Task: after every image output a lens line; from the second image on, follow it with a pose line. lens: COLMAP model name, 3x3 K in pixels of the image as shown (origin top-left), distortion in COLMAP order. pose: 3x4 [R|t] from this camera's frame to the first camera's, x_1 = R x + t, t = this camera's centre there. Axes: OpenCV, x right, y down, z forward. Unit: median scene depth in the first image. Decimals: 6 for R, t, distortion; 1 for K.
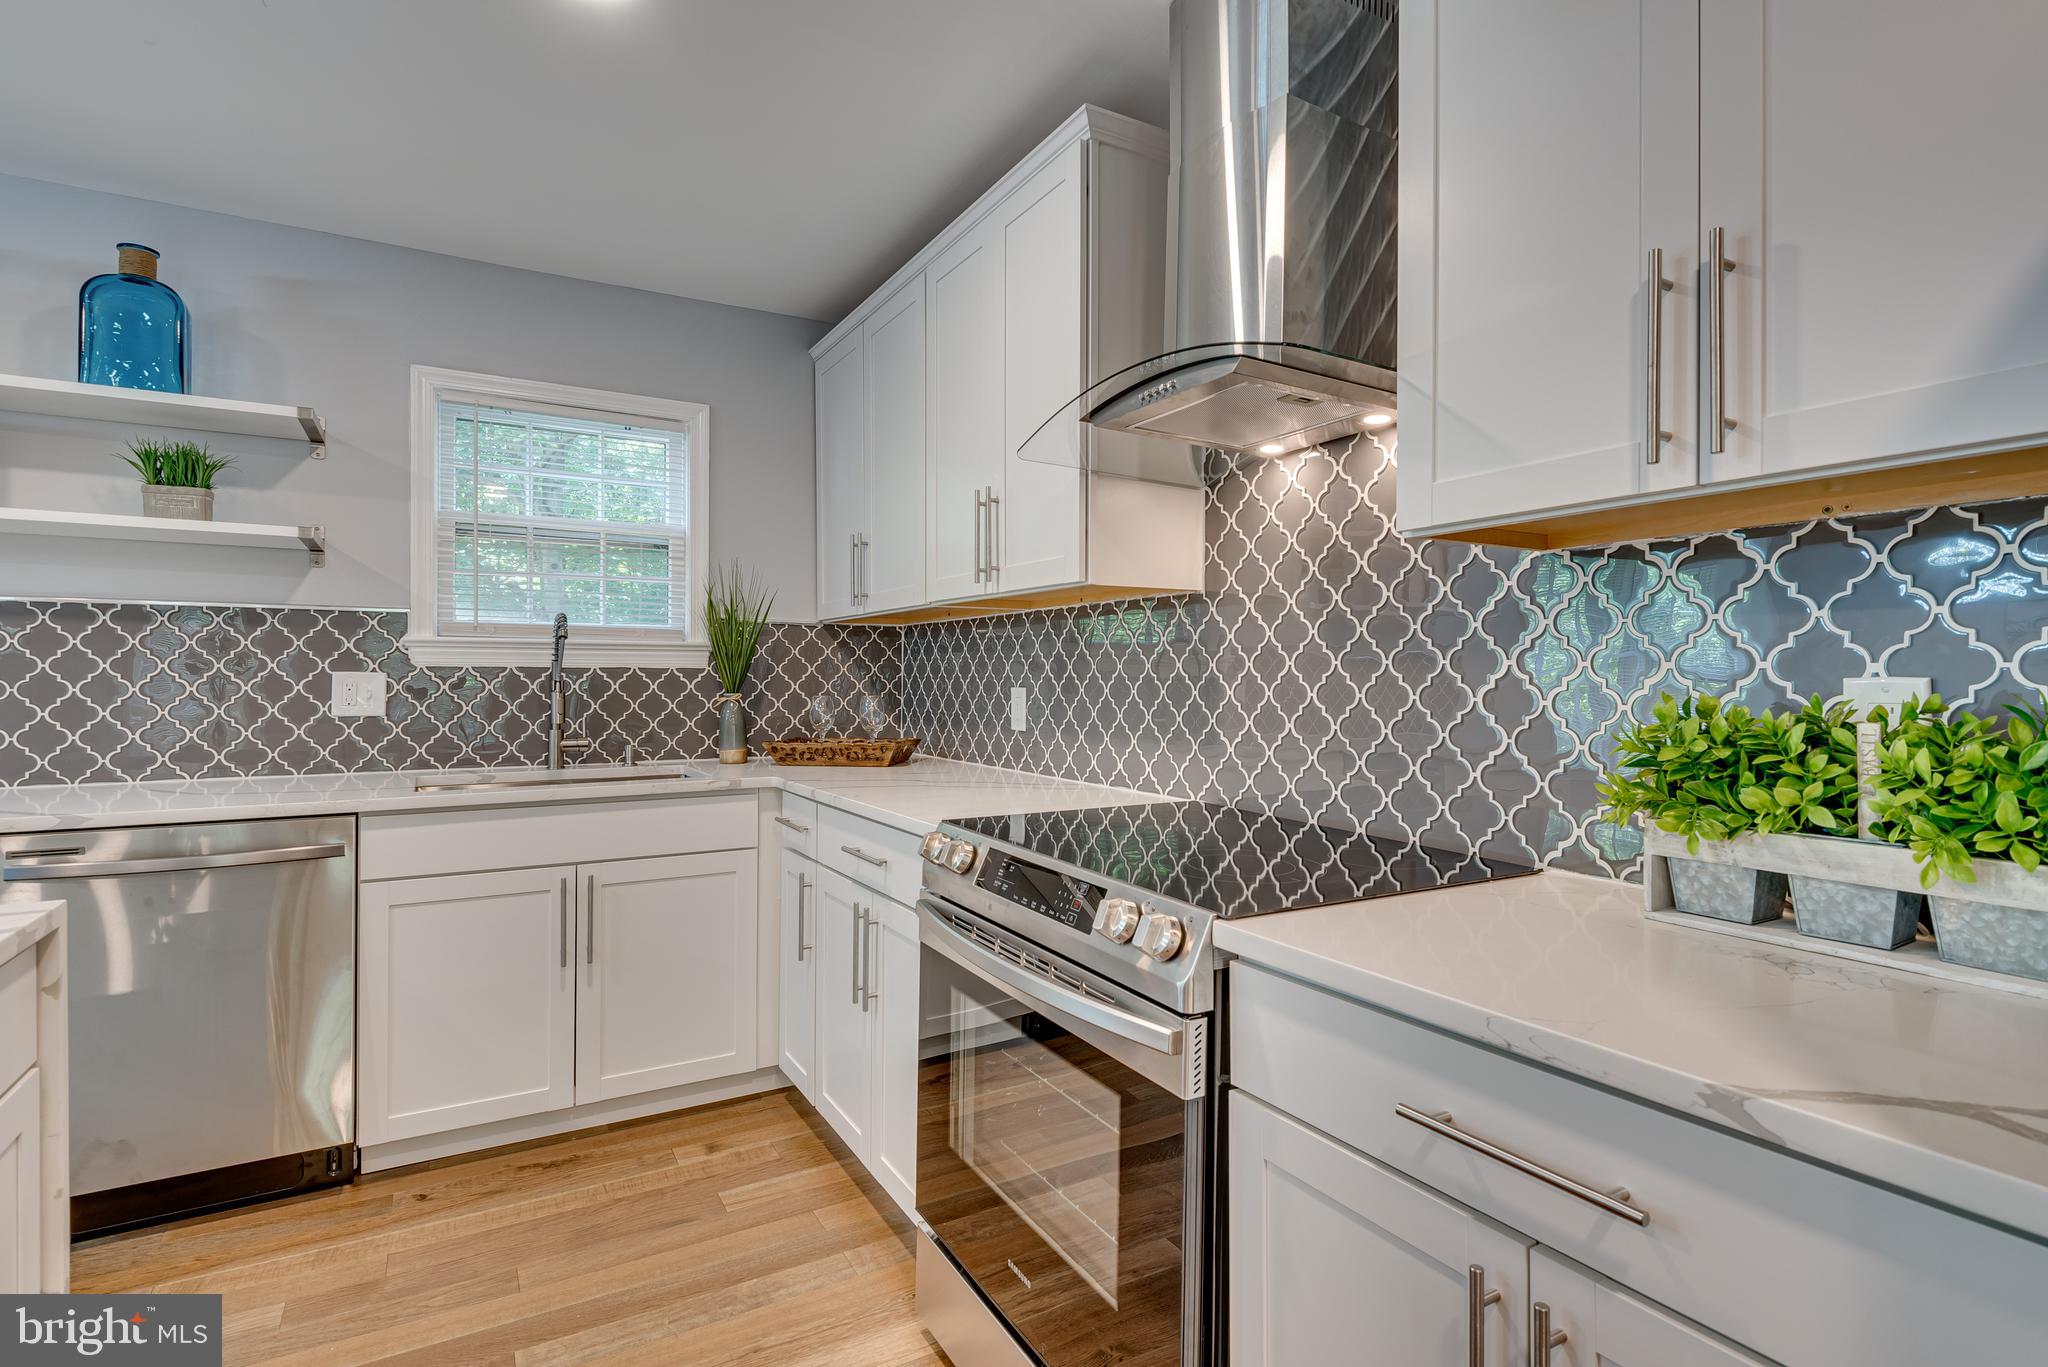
lens RADIAL K [[994.6, 0, 1022.5], [0, 994.6, 674.4], [0, 0, 1]] dist [0.038396, -0.025627]
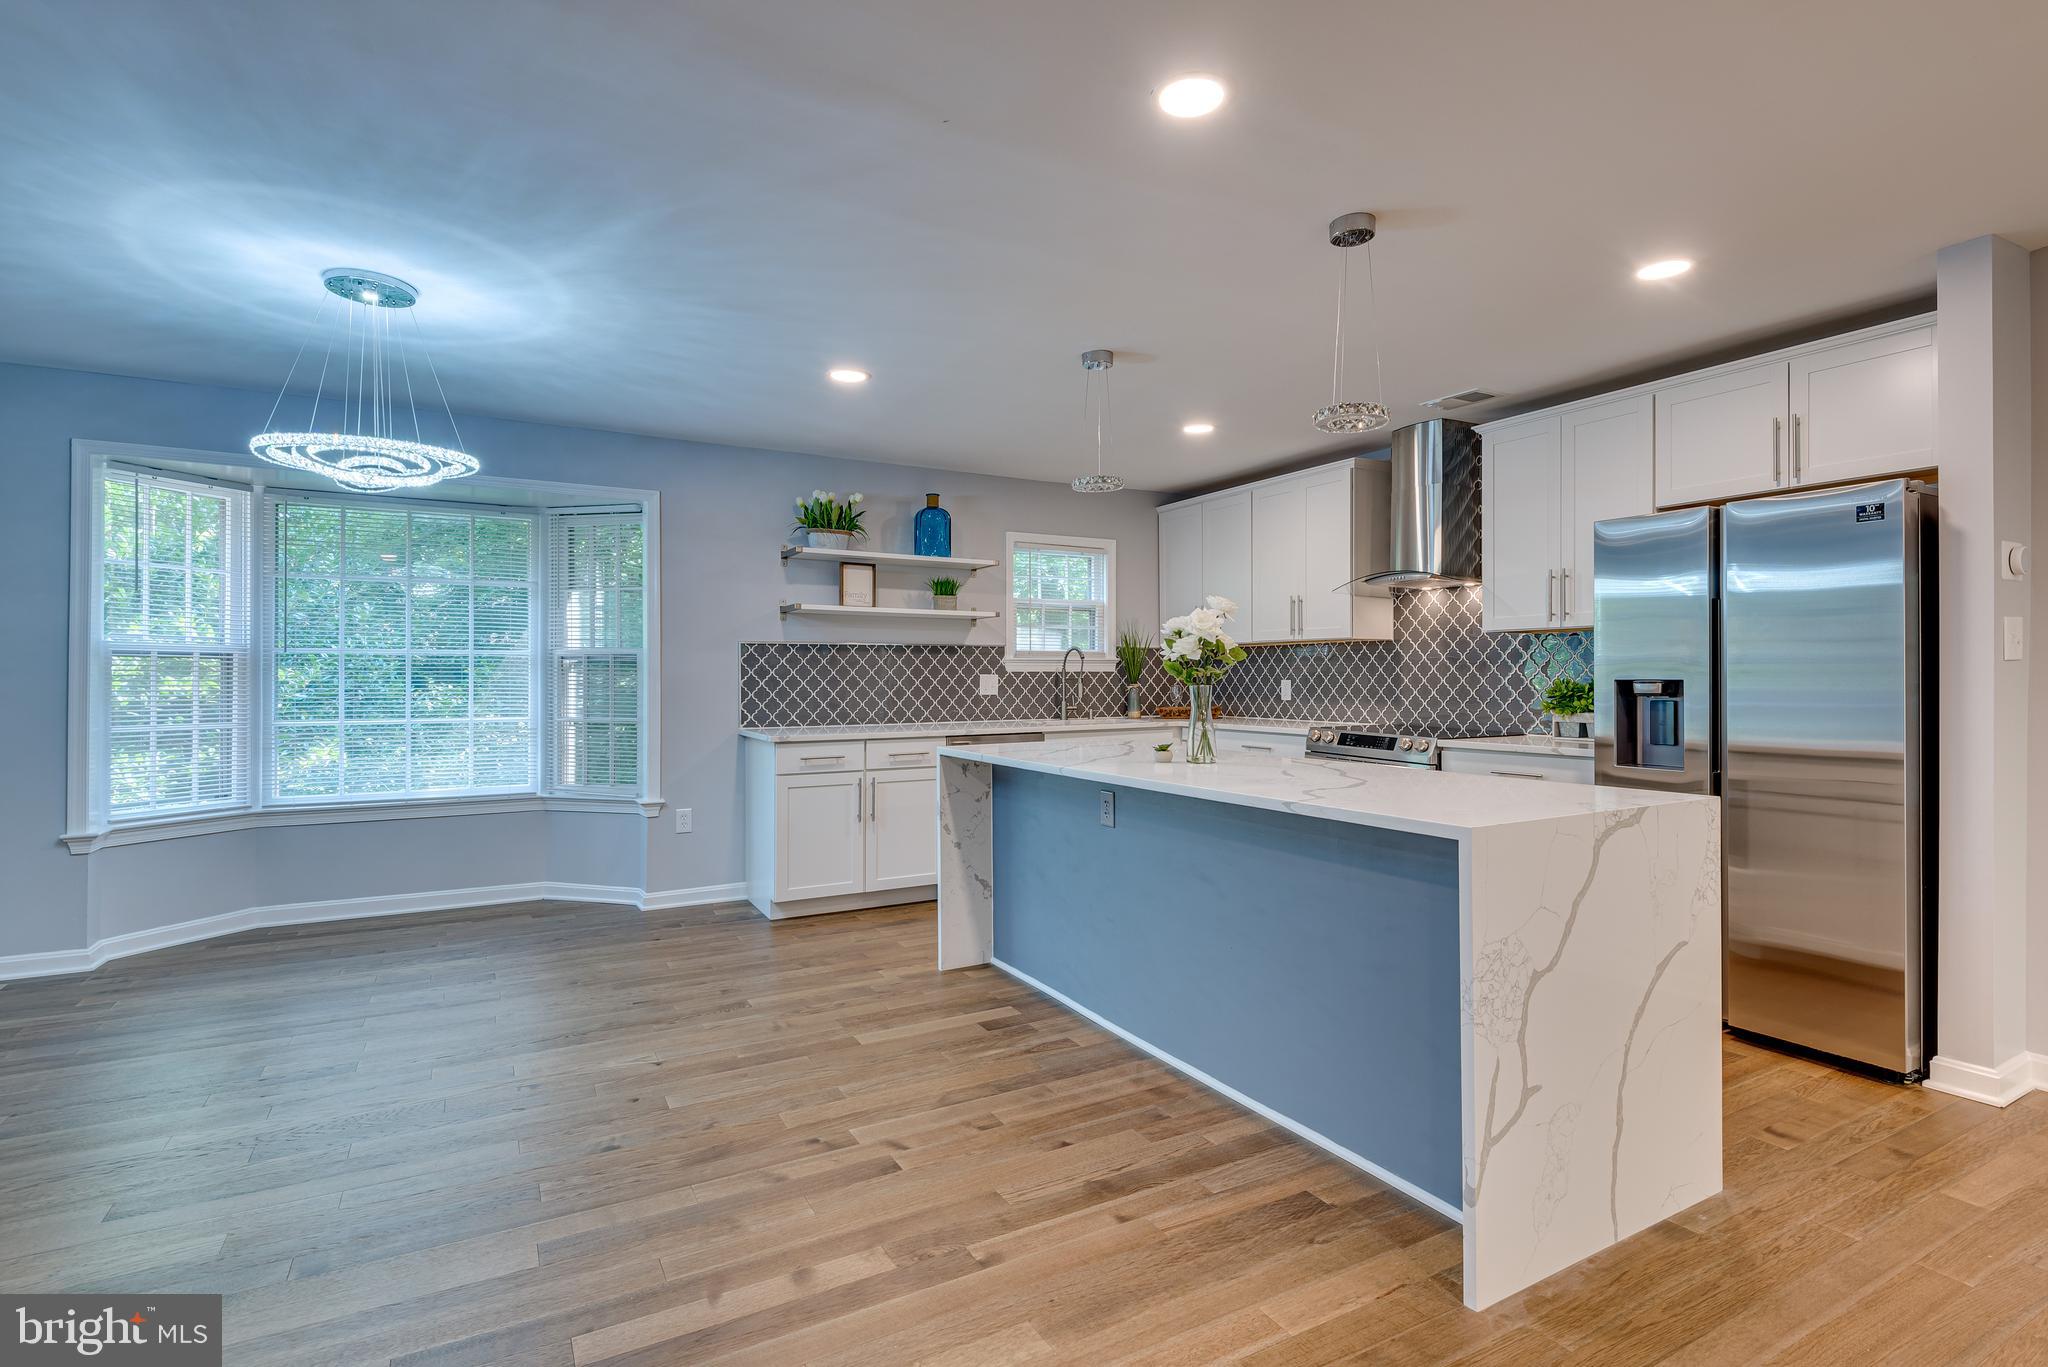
lens RADIAL K [[982.6, 0, 1028.5], [0, 982.6, 675.6], [0, 0, 1]] dist [0.032361, -0.024789]
pose [[0.999891, -0.005691, -0.013629, -0.625206], [0.005712, 0.999983, 0.001441, -0.003063], [0.013621, -0.001519, 0.999906, -1.325721]]
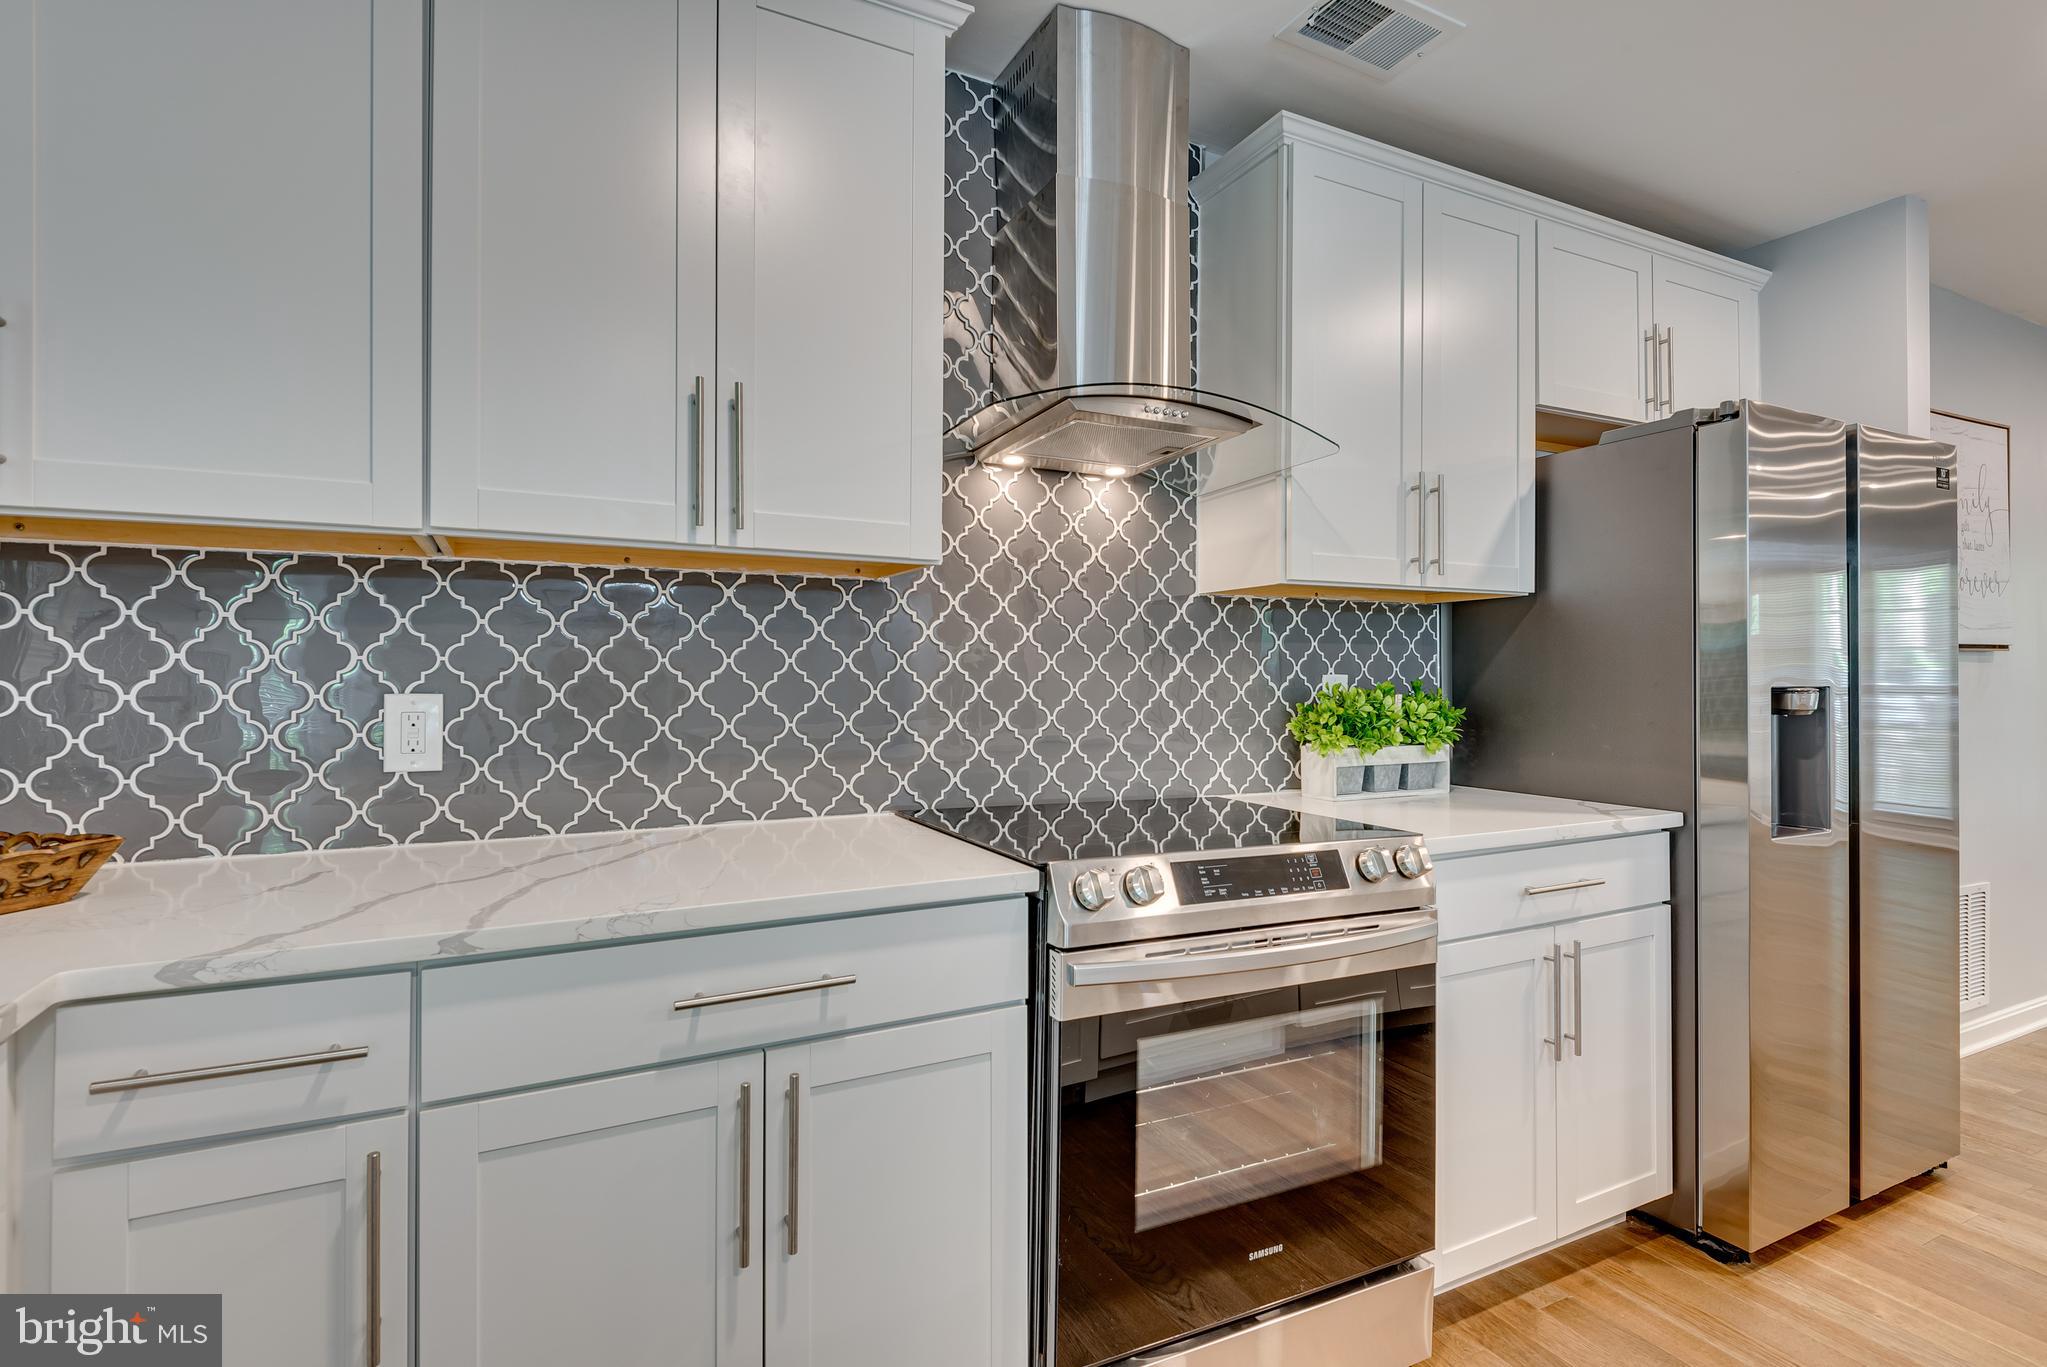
lens RADIAL K [[989.2, 0, 1032.0], [0, 989.2, 678.7], [0, 0, 1]] dist [0.031346, -0.026375]
pose [[0.047816, -0.007536, 0.998828, -0.644325], [-0.003338, 0.999965, 0.007704, -0.001158], [-0.998851, -0.003703, 0.047789, 0.745601]]
